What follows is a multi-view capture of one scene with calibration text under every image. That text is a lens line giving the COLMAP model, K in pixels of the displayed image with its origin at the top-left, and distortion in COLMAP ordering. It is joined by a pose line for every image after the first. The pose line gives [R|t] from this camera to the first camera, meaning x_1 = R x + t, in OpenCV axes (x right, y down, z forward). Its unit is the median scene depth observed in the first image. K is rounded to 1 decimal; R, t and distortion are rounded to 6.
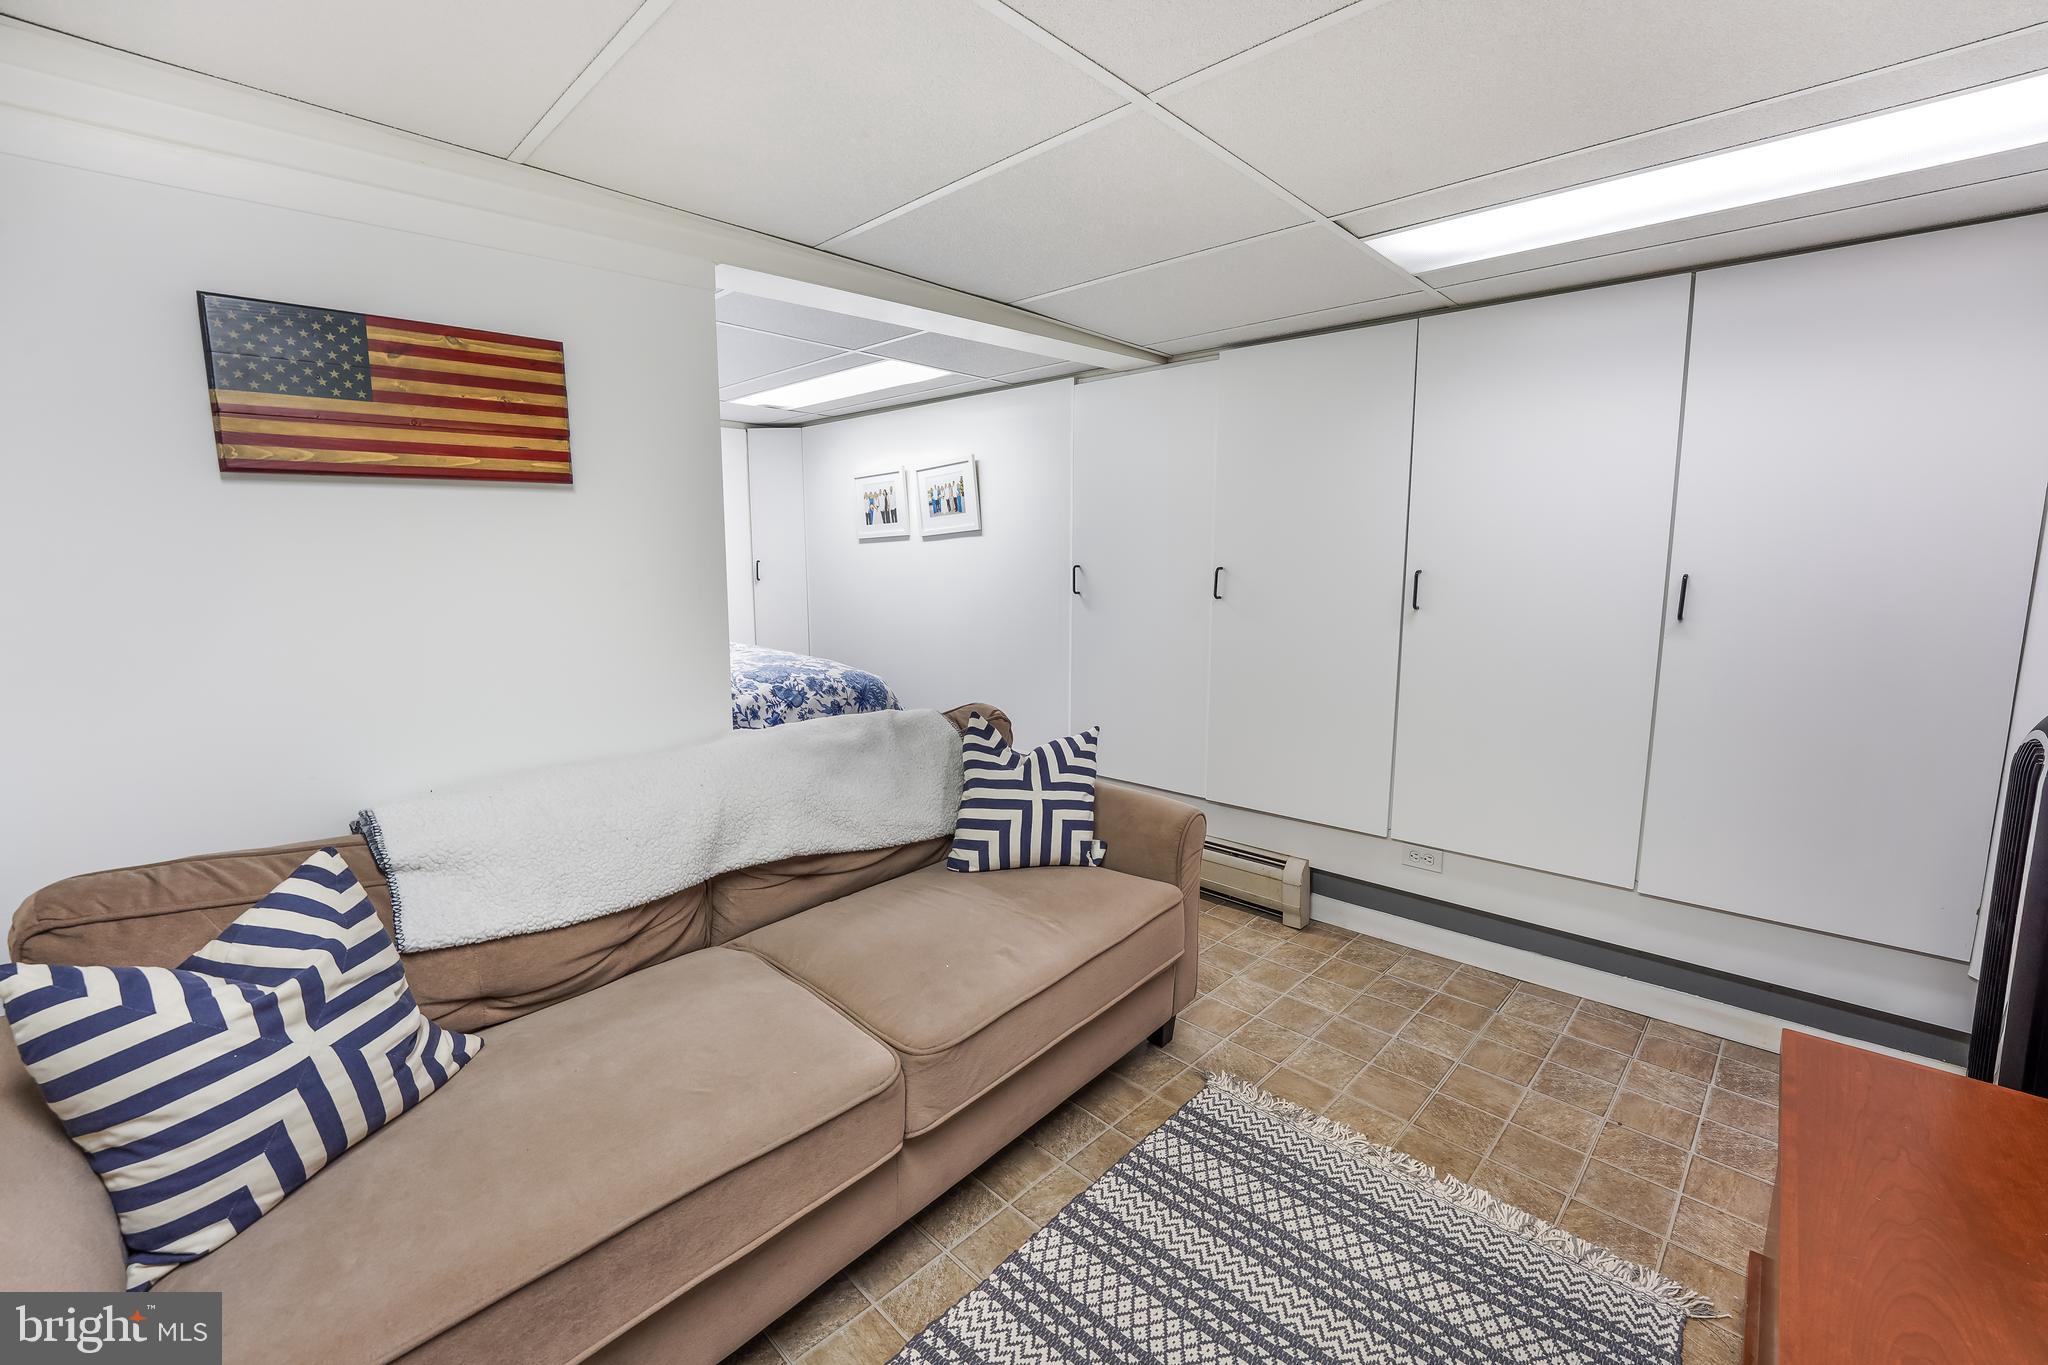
lens RADIAL K [[836.9, 0, 1024.0], [0, 836.9, 682.5], [0, 0, 1]] dist [-0.023221, 0.000736]
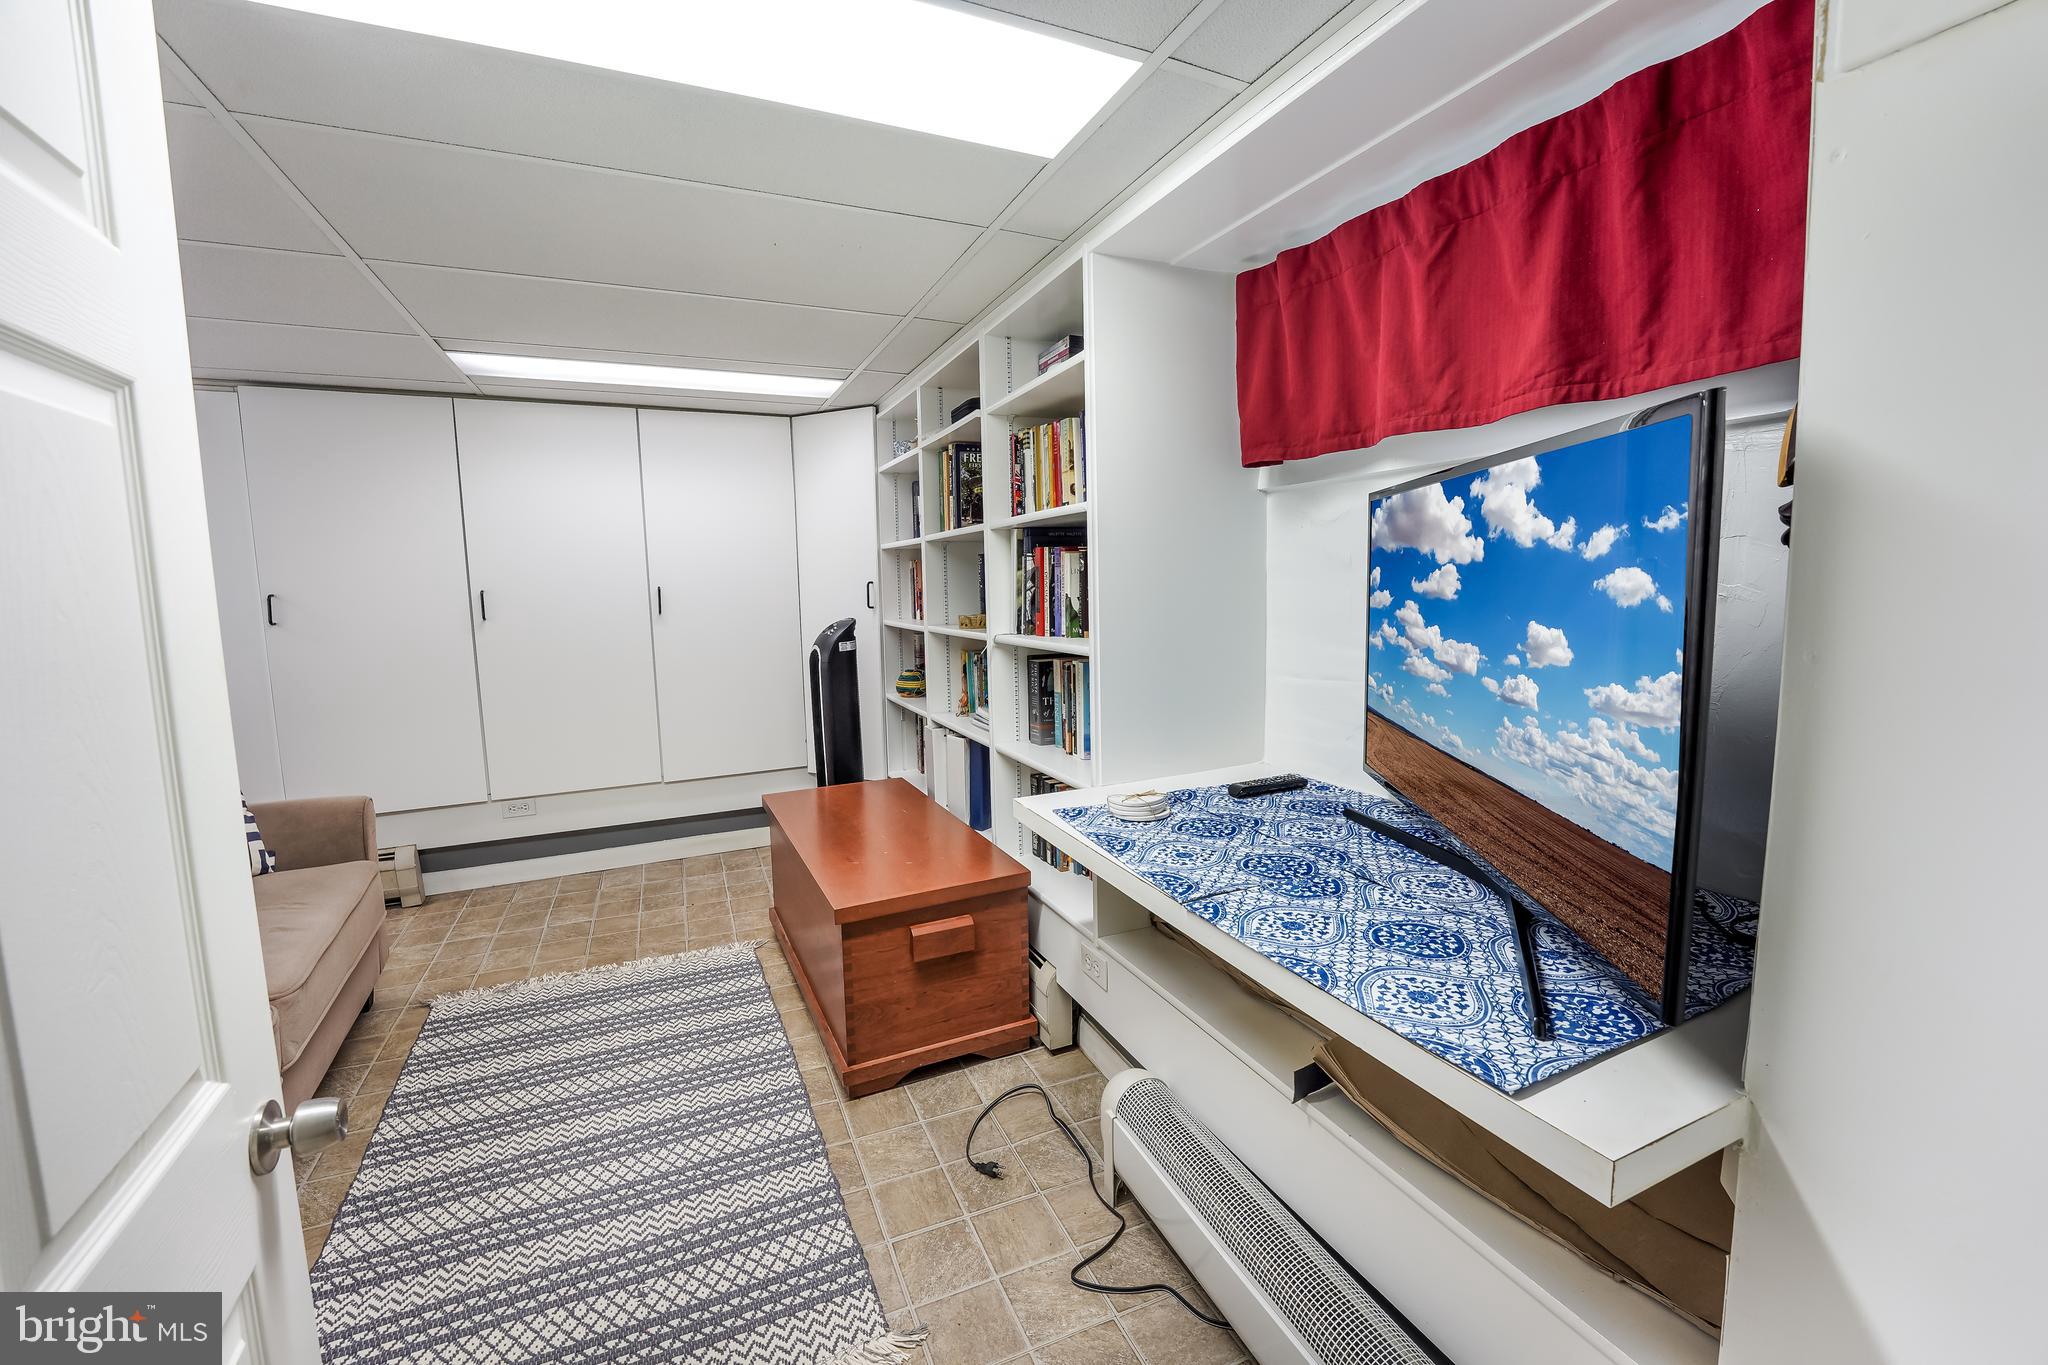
lens RADIAL K [[836.9, 0, 1024.0], [0, 836.9, 682.5], [0, 0, 1]] dist [-0.023221, 0.000736]
pose [[0.378282, -0.129141, 0.916638, -0.476806], [0.153482, 0.985265, 0.075470, 0.046969], [-0.912878, 0.112138, 0.392529, -0.320736]]
